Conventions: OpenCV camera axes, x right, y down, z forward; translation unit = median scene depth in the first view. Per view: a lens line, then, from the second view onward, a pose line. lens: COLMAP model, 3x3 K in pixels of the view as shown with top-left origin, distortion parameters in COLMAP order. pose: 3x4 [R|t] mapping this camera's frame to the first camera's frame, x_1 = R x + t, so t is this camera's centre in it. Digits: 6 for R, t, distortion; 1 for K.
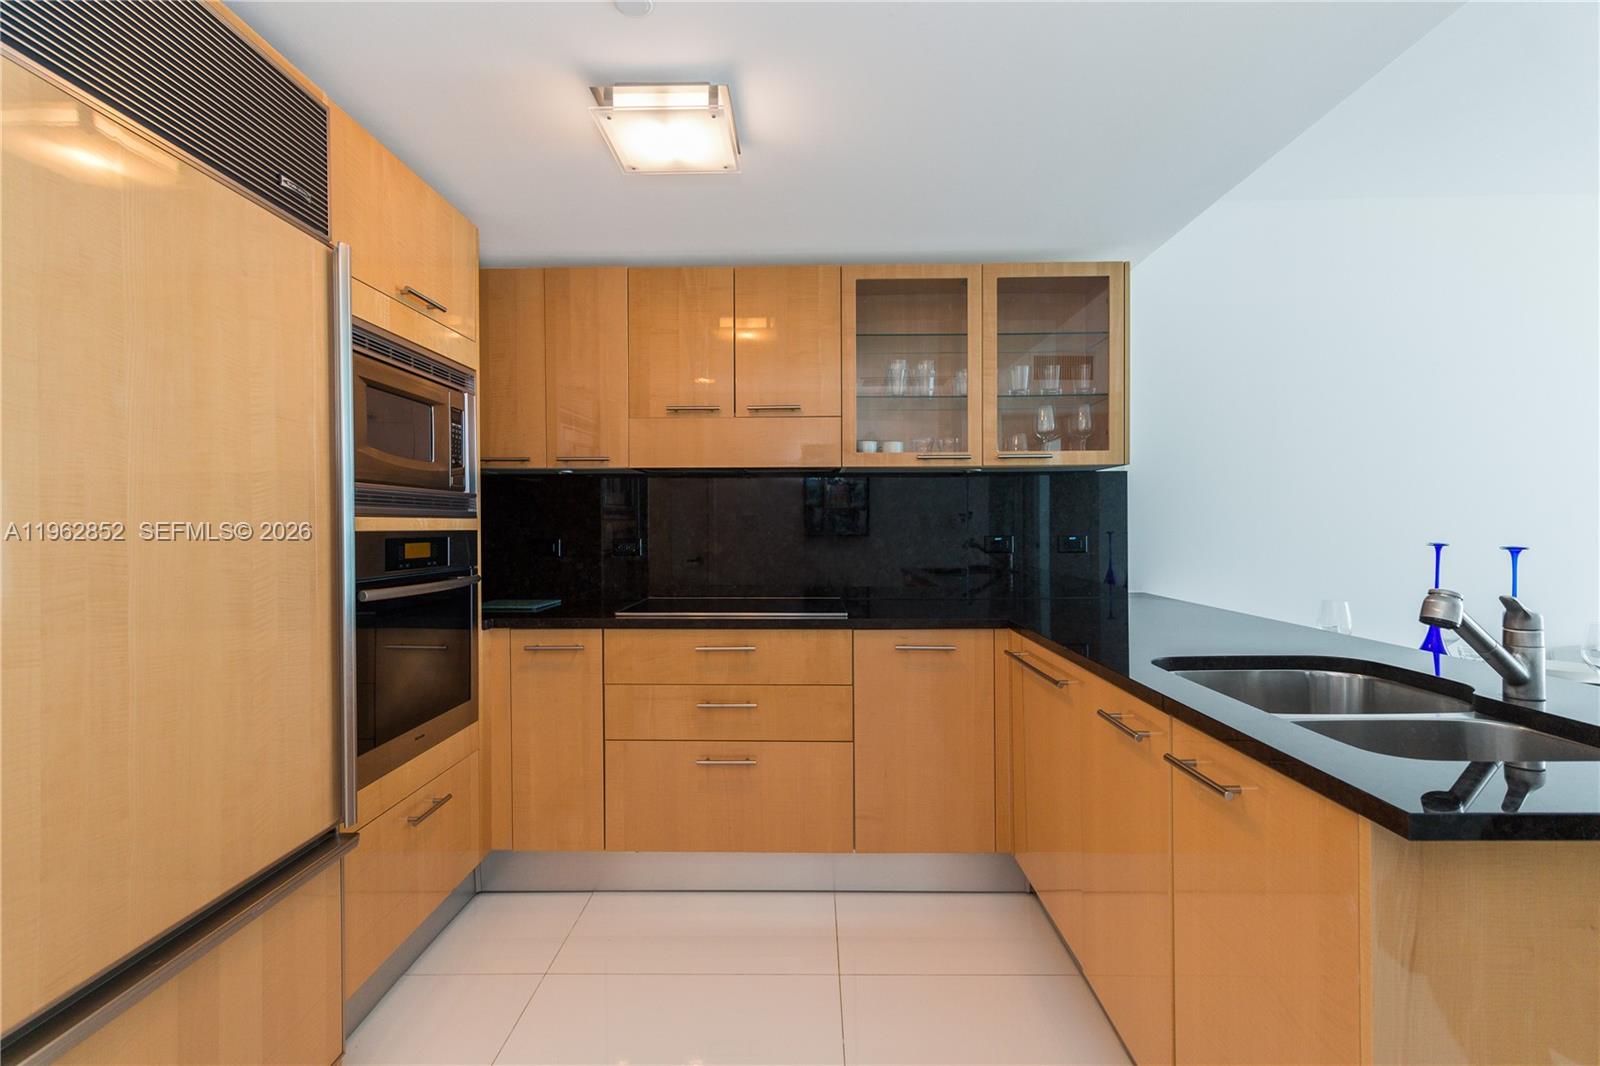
lens RADIAL K [[762.8, 0, 797.2], [0, 762.8, 521.4], [0, 0, 1]] dist [0.004096, 0.000856]
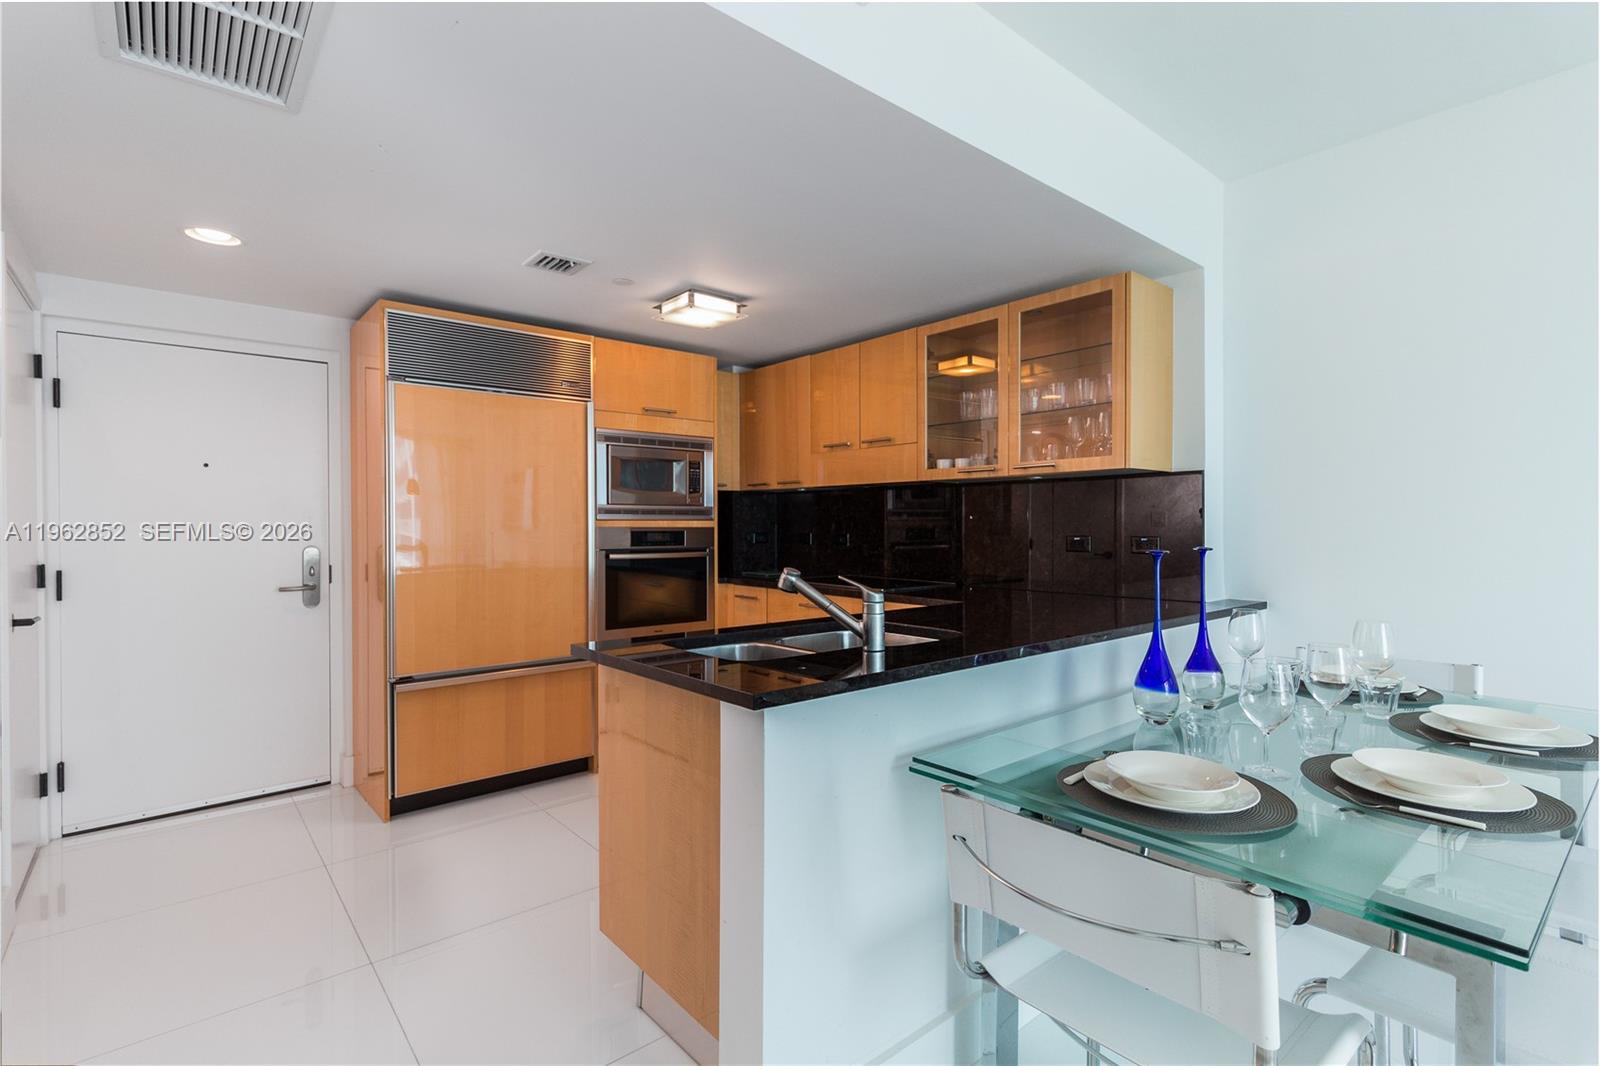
lens RADIAL K [[762.8, 0, 802.8], [0, 762.8, 532.6], [0, 0, 1]] dist [0.004096, 0.000856]
pose [[0.659781, 0.011160, -0.751375, 0.925193], [0.001171, 0.999873, 0.015879, -0.003344], [0.751457, -0.011357, 0.659684, -0.020136]]
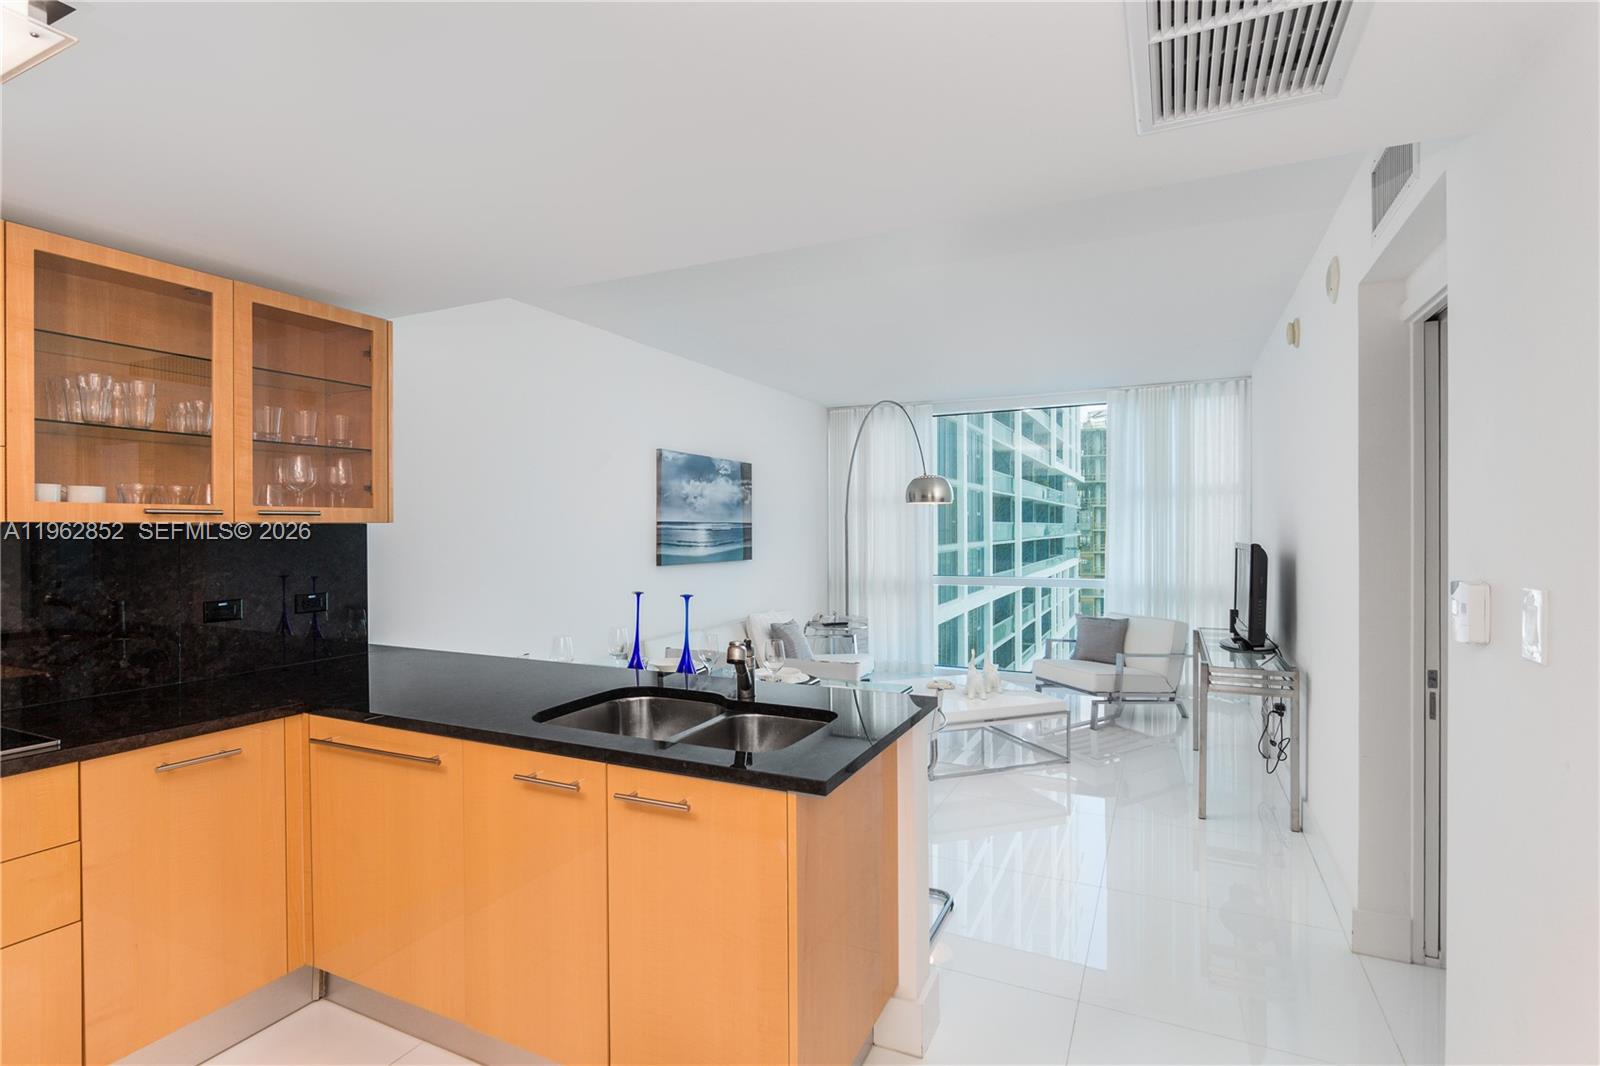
lens RADIAL K [[789.1, 0, 793.7], [0, 789.1, 532.9], [0, 0, 1]] dist [0.005533, 0.000714]
pose [[0.418907, -0.007005, 0.908002, -0.285713], [-0.000215, 0.999969, 0.007813, -0.069047], [-0.908029, -0.003468, 0.418892, 0.083138]]
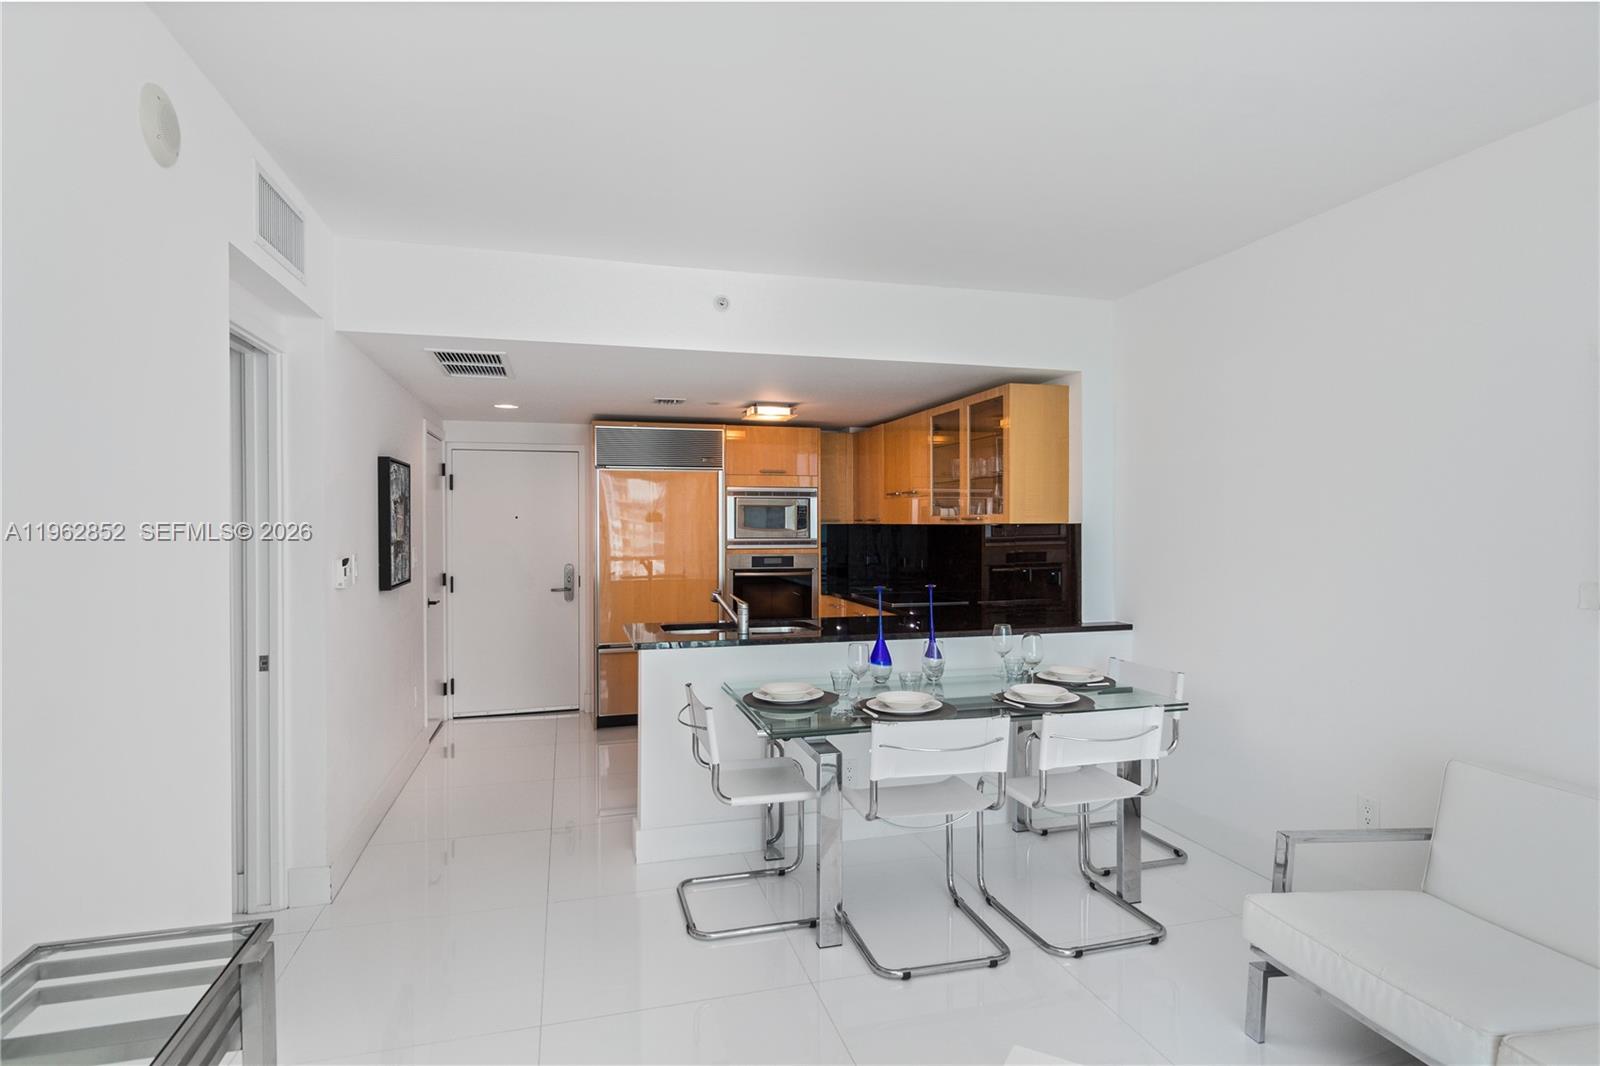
lens RADIAL K [[857.8, 0, 799.8], [0, 857.8, 532.6], [0, 0, 1]] dist [-0.003468, -0.000163]
pose [[0.285140, 0.011709, -0.958414, 1.896347], [0.003524, 0.999906, 0.013264, -0.079925], [0.958479, -0.007160, 0.285072, 0.147130]]
